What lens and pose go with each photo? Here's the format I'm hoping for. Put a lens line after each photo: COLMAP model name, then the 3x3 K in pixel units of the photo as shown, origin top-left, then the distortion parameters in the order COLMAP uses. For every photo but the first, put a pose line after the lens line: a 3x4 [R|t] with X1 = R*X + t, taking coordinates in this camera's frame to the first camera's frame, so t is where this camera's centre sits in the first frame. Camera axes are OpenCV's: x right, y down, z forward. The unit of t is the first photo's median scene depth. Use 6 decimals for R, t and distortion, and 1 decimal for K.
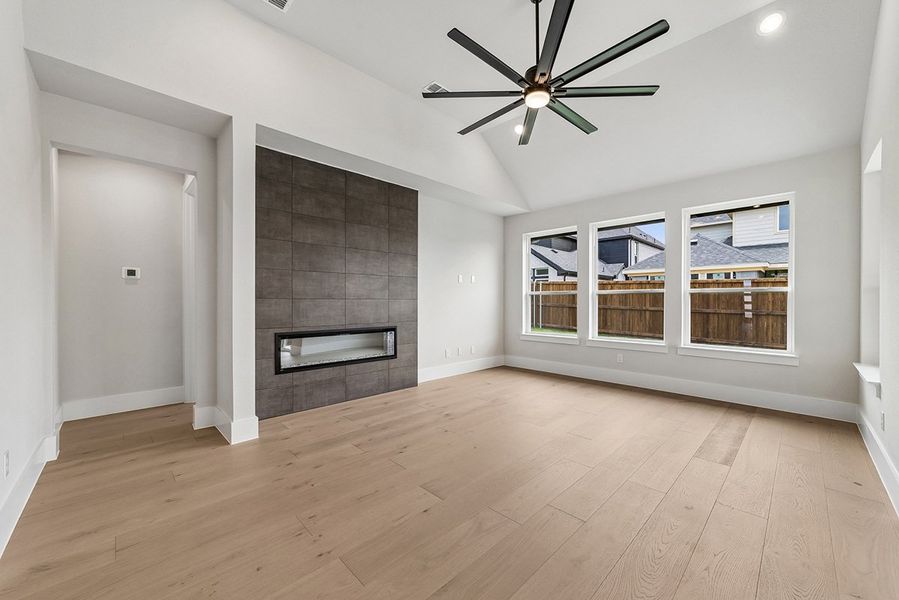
lens RADIAL K [[347.7, 0, 450.3], [0, 347.7, 304.6], [0, 0, 1]] dist [-0.011184, 0.002009]
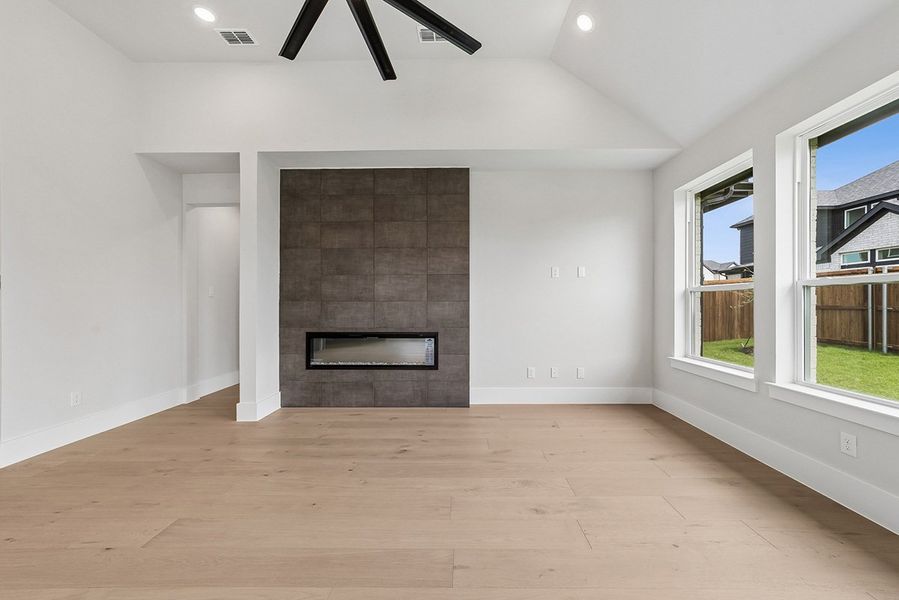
lens RADIAL K [[347.7, 0, 459.8], [0, 347.7, 305.1], [0, 0, 1]] dist [-0.011184, 0.002009]
pose [[0.710646, 0.002989, -0.703543, 0.518814], [-0.005461, 0.999984, -0.001268, -0.005085], [0.703528, 0.004744, 0.710651, 0.452768]]
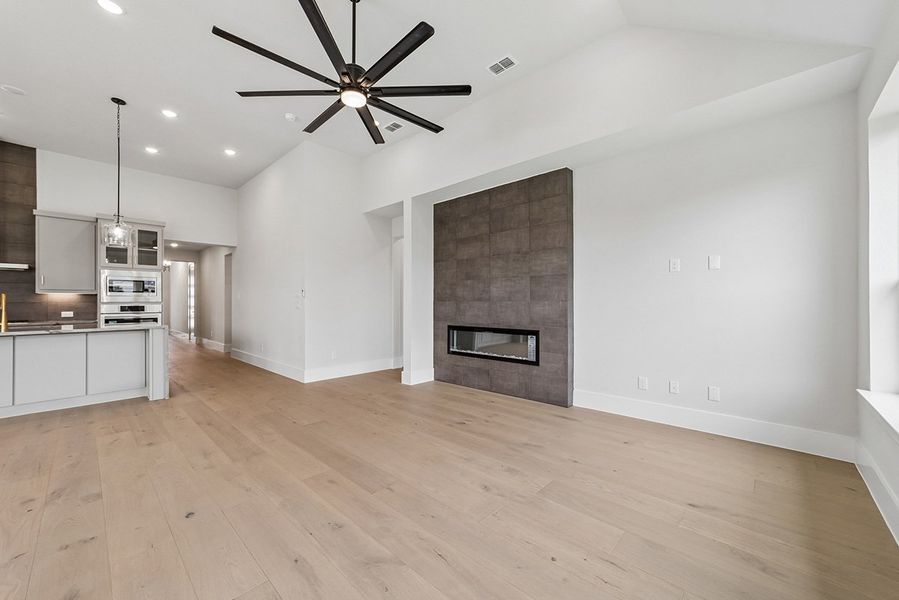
lens RADIAL K [[347.7, 0, 451.8], [0, 347.7, 301.7], [0, 0, 1]] dist [-0.011184, 0.002009]
pose [[0.049212, -0.002516, -0.998785, 0.784593], [-0.006150, 0.999977, -0.002823, -0.009869], [0.998769, 0.006282, 0.049196, 0.772857]]
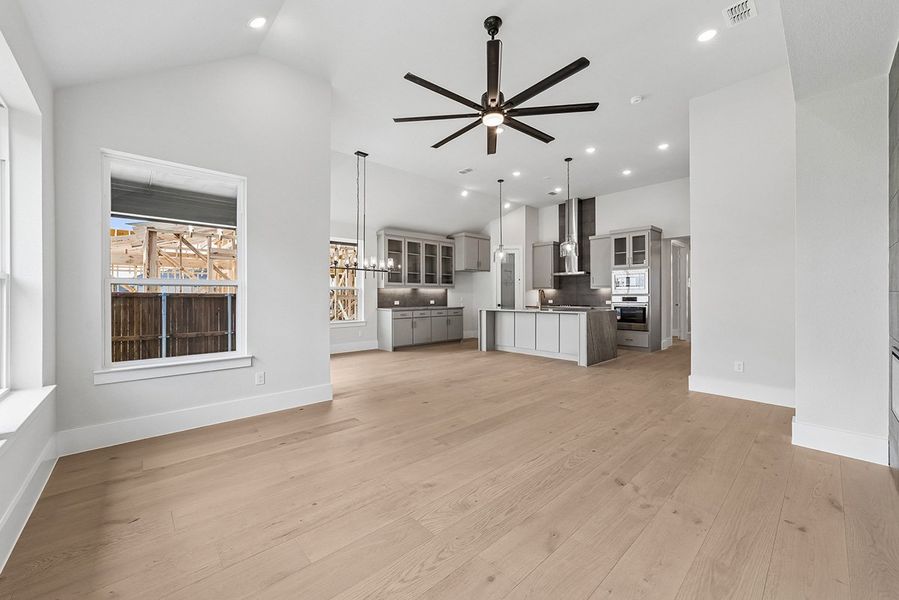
lens RADIAL K [[347.7, 0, 448.0], [0, 347.7, 294.6], [0, 0, 1]] dist [-0.011184, 0.002009]
pose [[-0.999371, 0.004989, 0.035110, 0.225288], [0.005123, 0.999980, 0.003740, -0.013789], [-0.035090, 0.003918, -0.999376, 1.351294]]
